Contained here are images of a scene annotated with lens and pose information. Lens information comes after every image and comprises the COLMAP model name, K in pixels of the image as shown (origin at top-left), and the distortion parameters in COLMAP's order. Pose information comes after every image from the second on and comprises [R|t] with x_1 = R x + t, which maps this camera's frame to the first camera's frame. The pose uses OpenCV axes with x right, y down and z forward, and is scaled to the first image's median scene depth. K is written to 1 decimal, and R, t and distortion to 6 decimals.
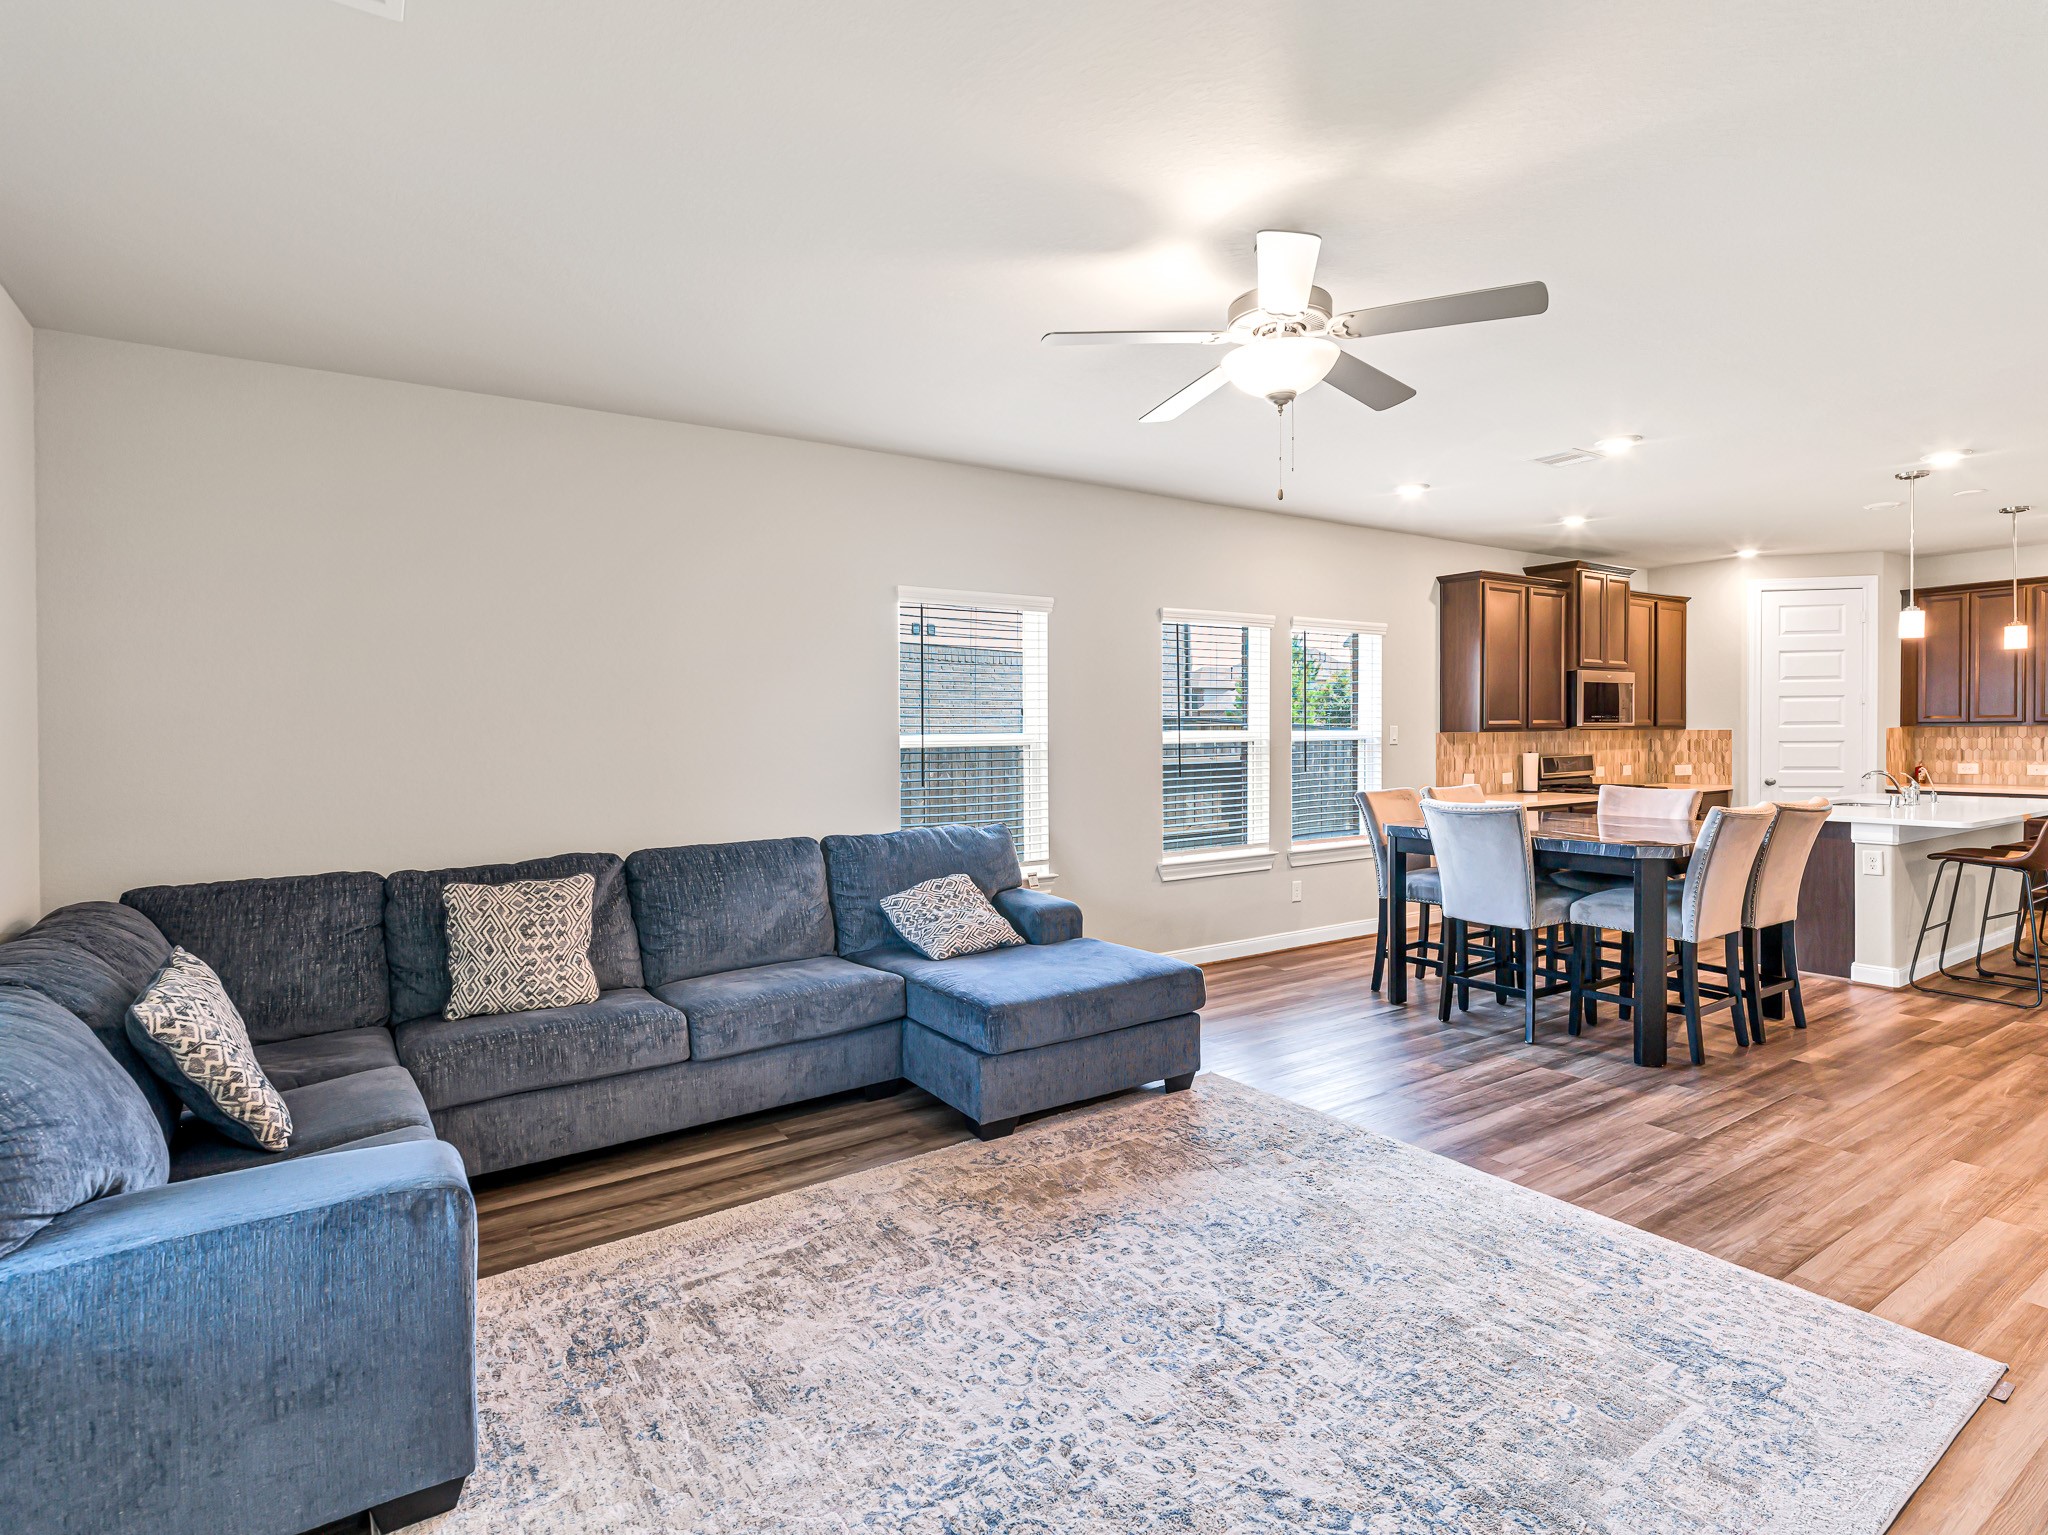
lens RADIAL K [[1012.2, 0, 1026.2], [0, 1012.2, 750.9], [0, 0, 1]] dist [-0.006718, -0.001497]
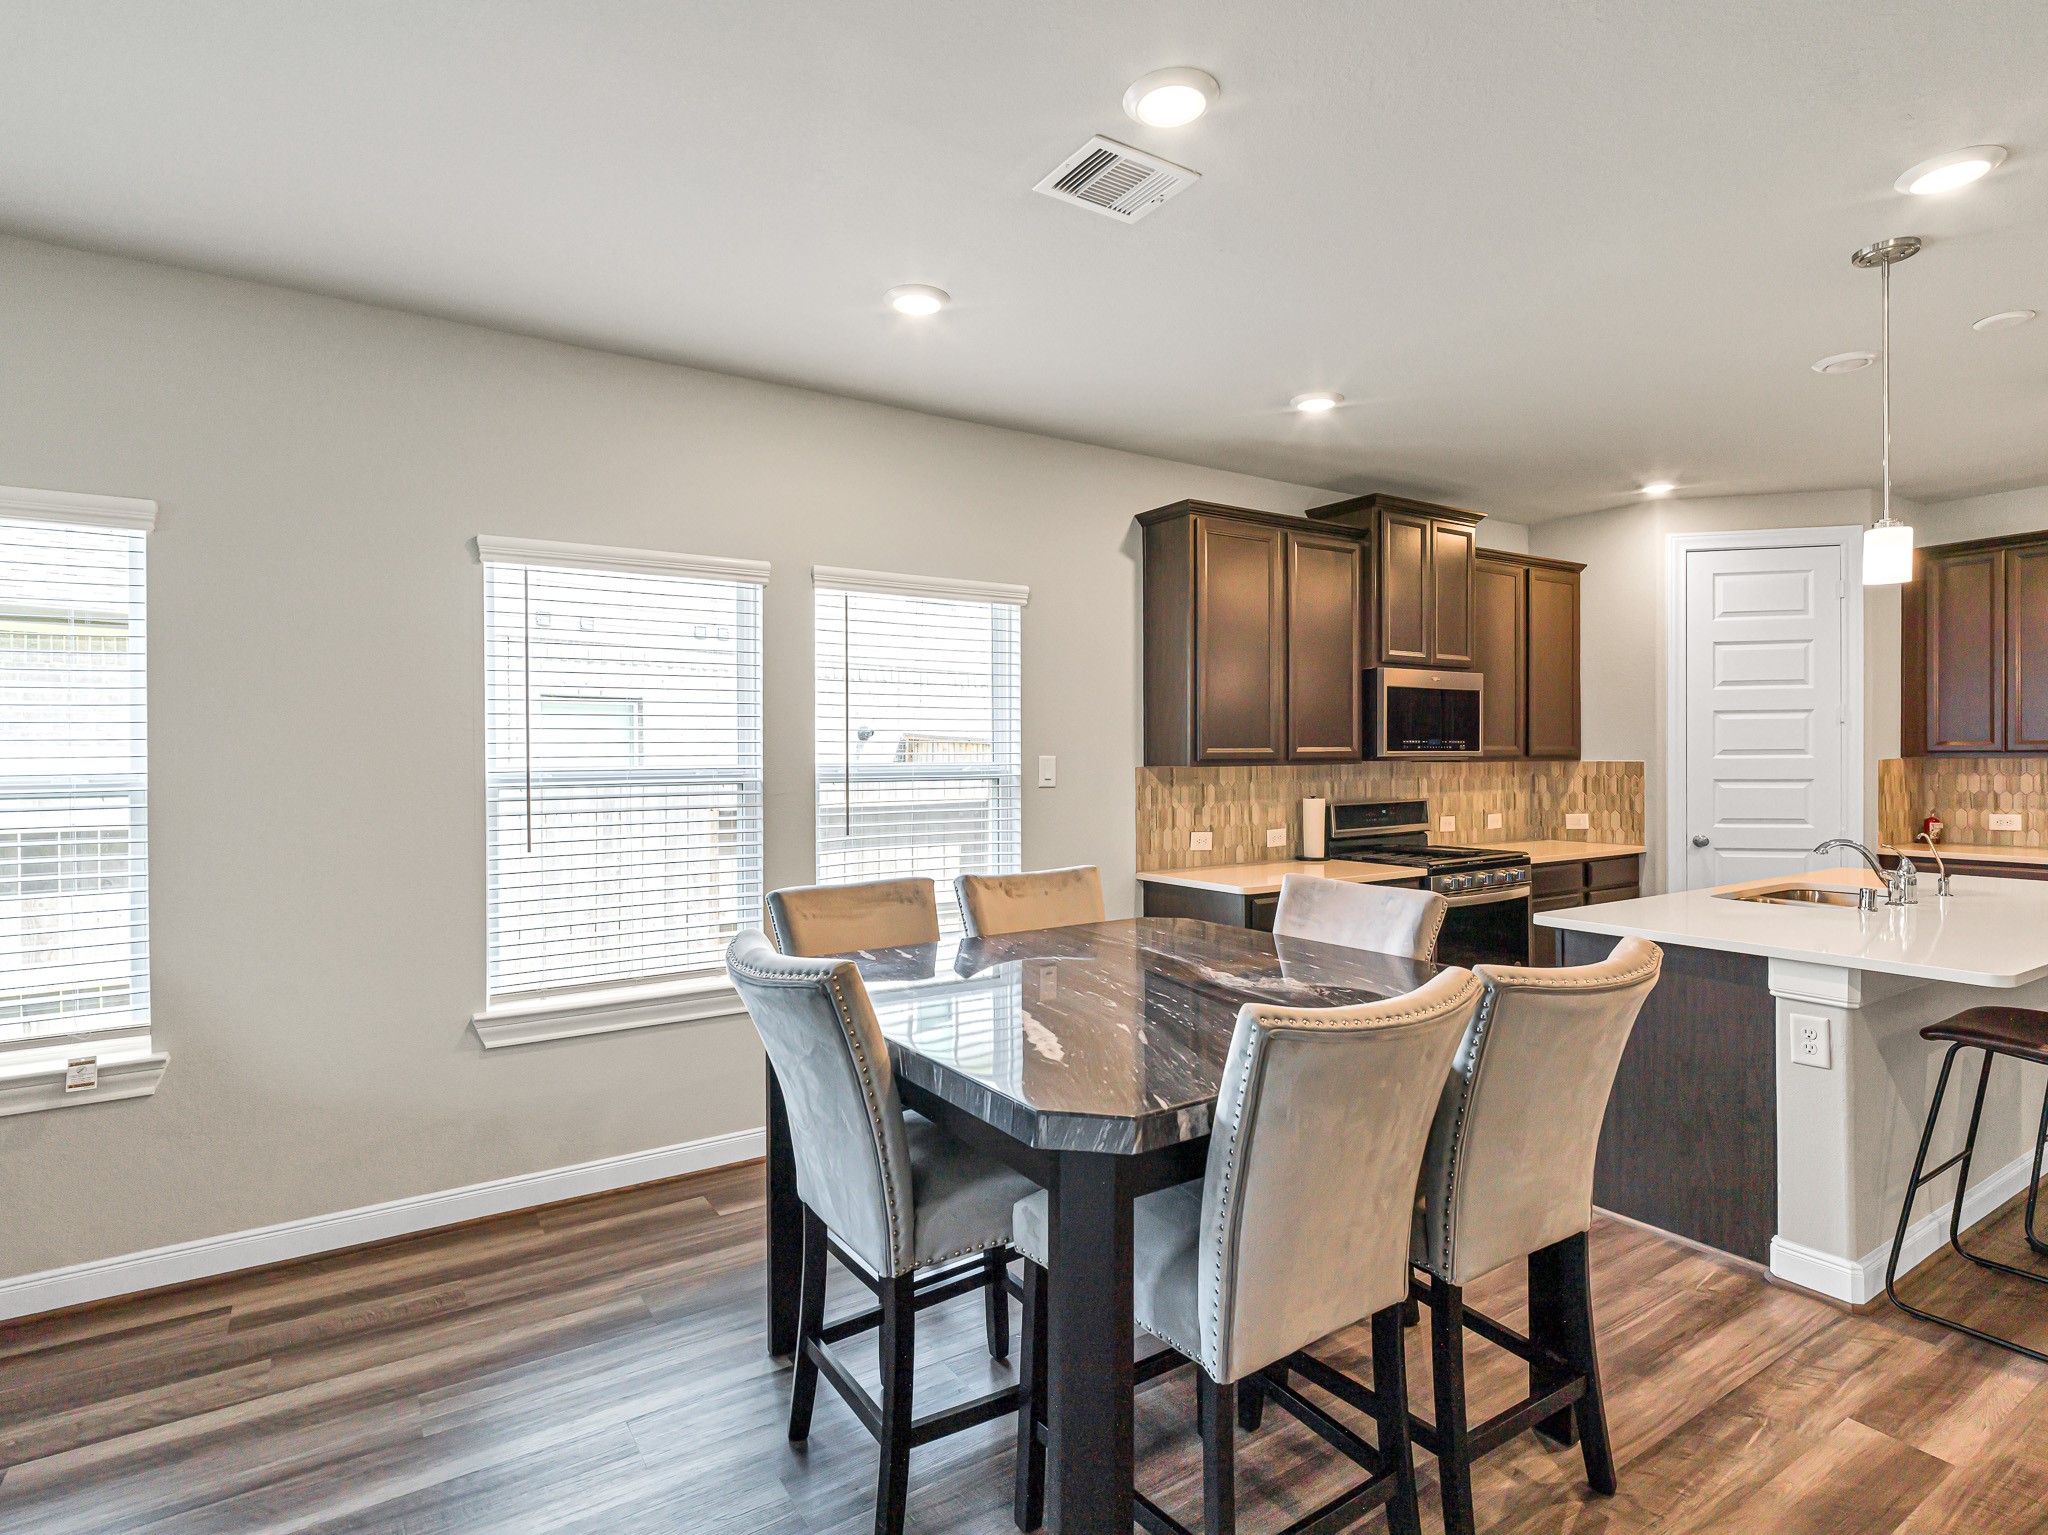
lens RADIAL K [[1042.4, 0, 1028.7], [0, 1042.4, 765.6], [0, 0, 1]] dist [0.002079, -0.003291]
pose [[0.999997, 0.002244, -0.000227, 0.318755], [-0.002247, 0.999950, -0.009768, -0.011690], [0.000205, 0.009768, 0.999952, 0.339854]]
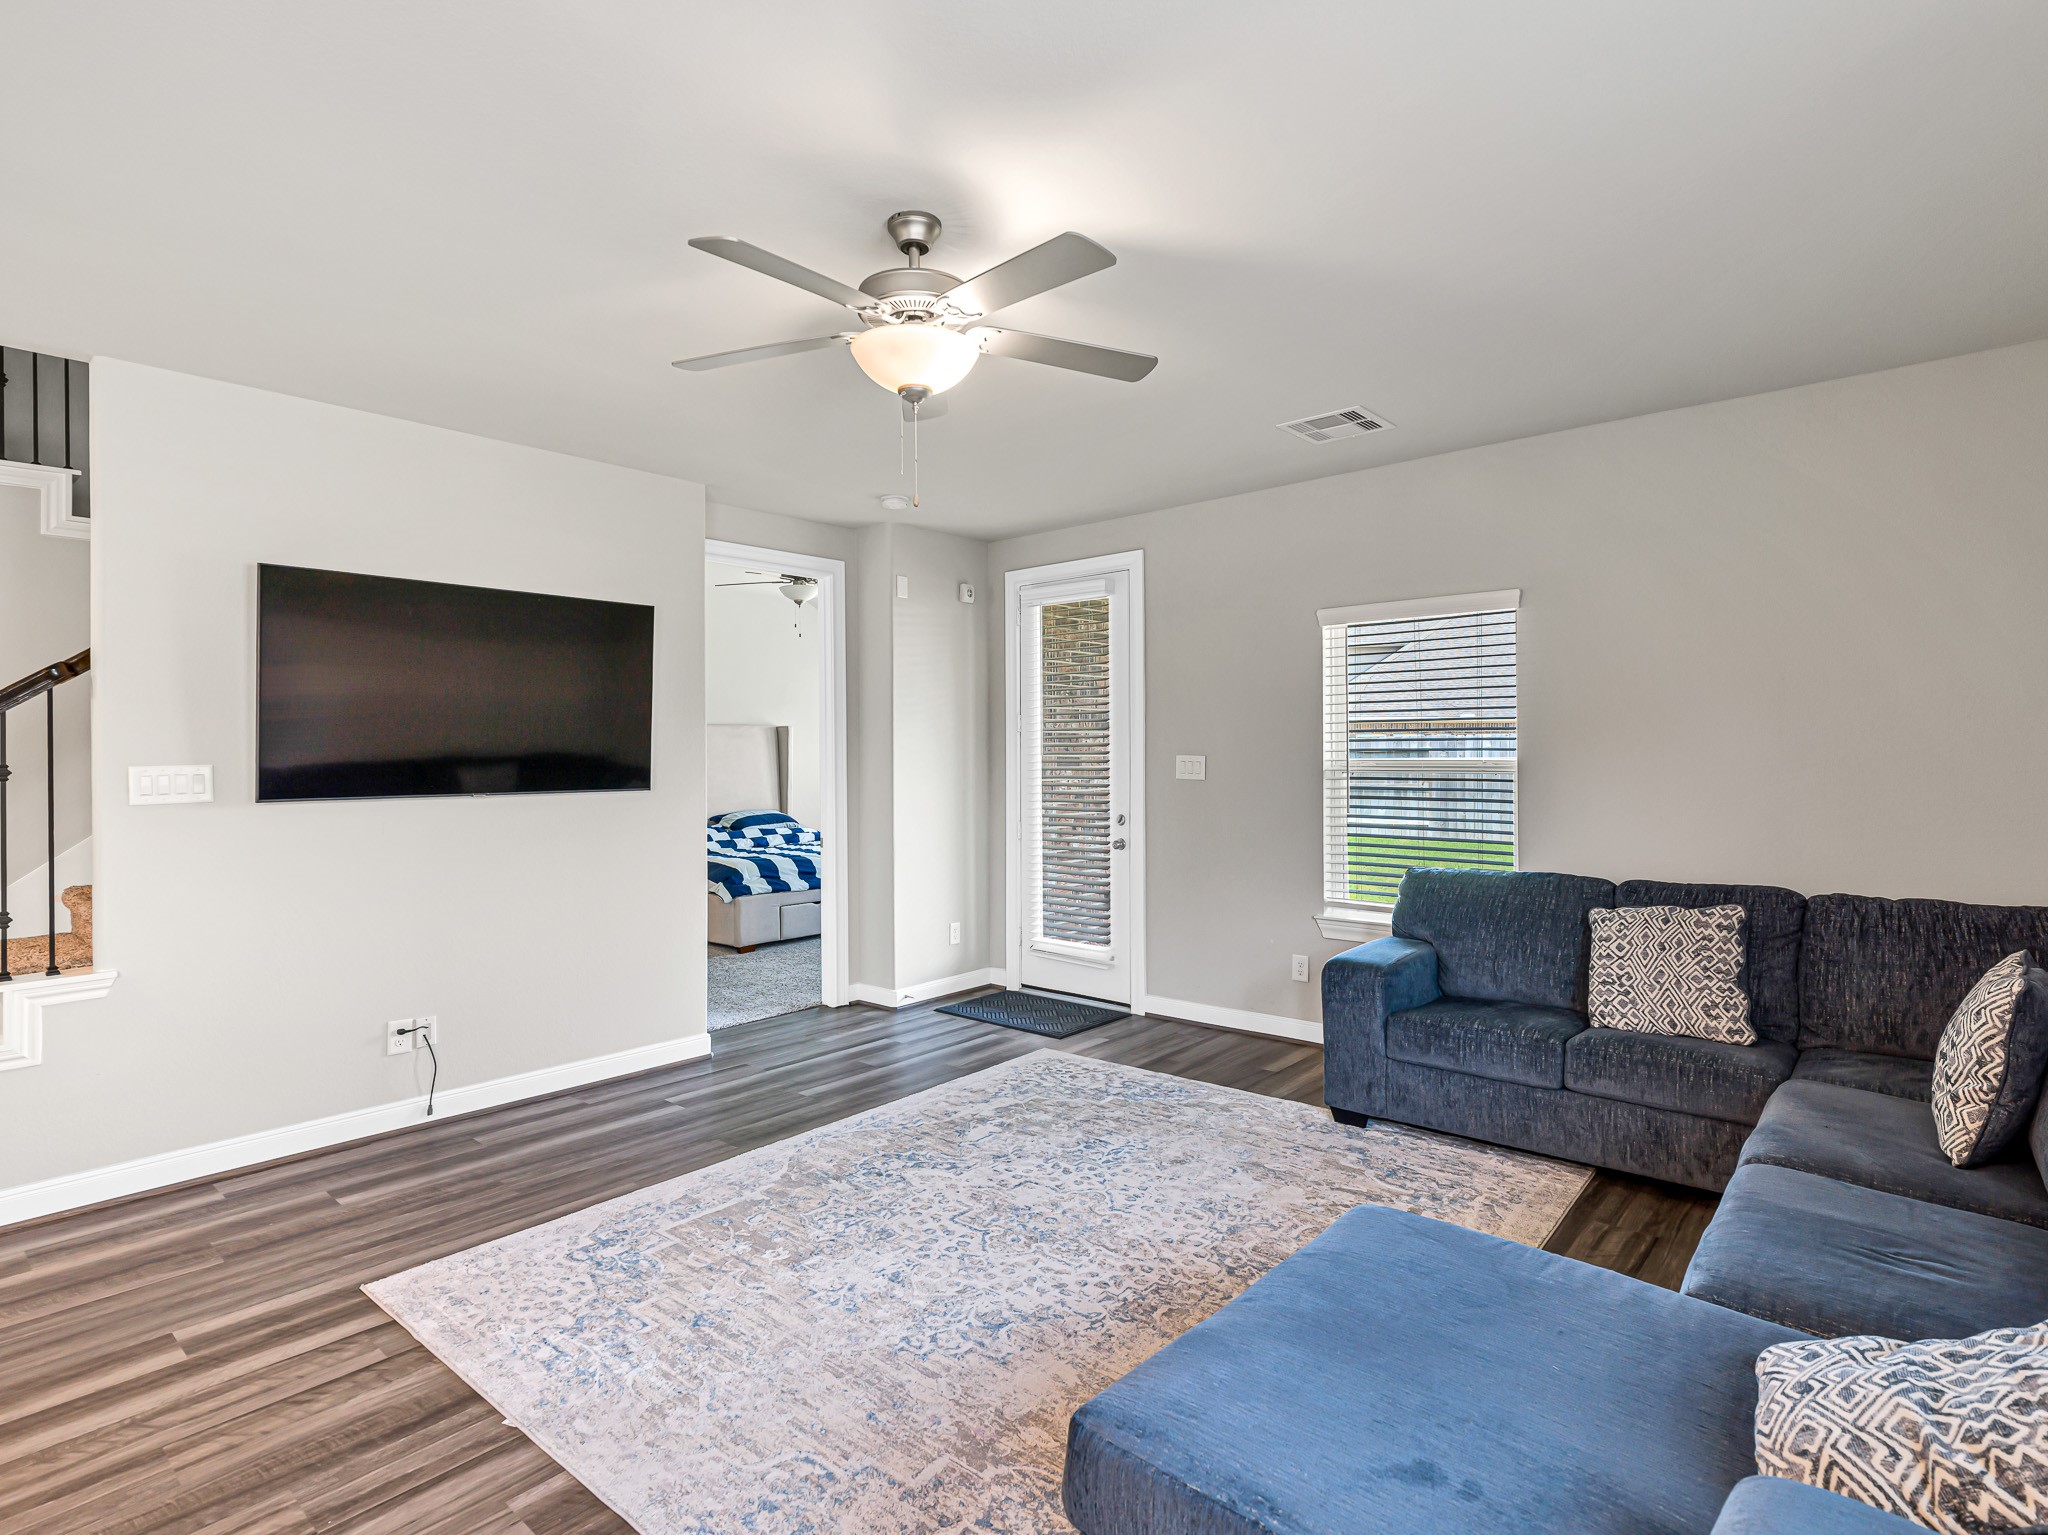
lens RADIAL K [[1042.4, 0, 1028.7], [0, 1042.4, 765.6], [0, 0, 1]] dist [0.002079, -0.003291]
pose [[-0.963604, 0.022638, -0.266373, 0.143915], [0.015051, 0.999422, 0.030489, -0.015887], [0.266909, 0.025370, -0.963388, 0.685913]]
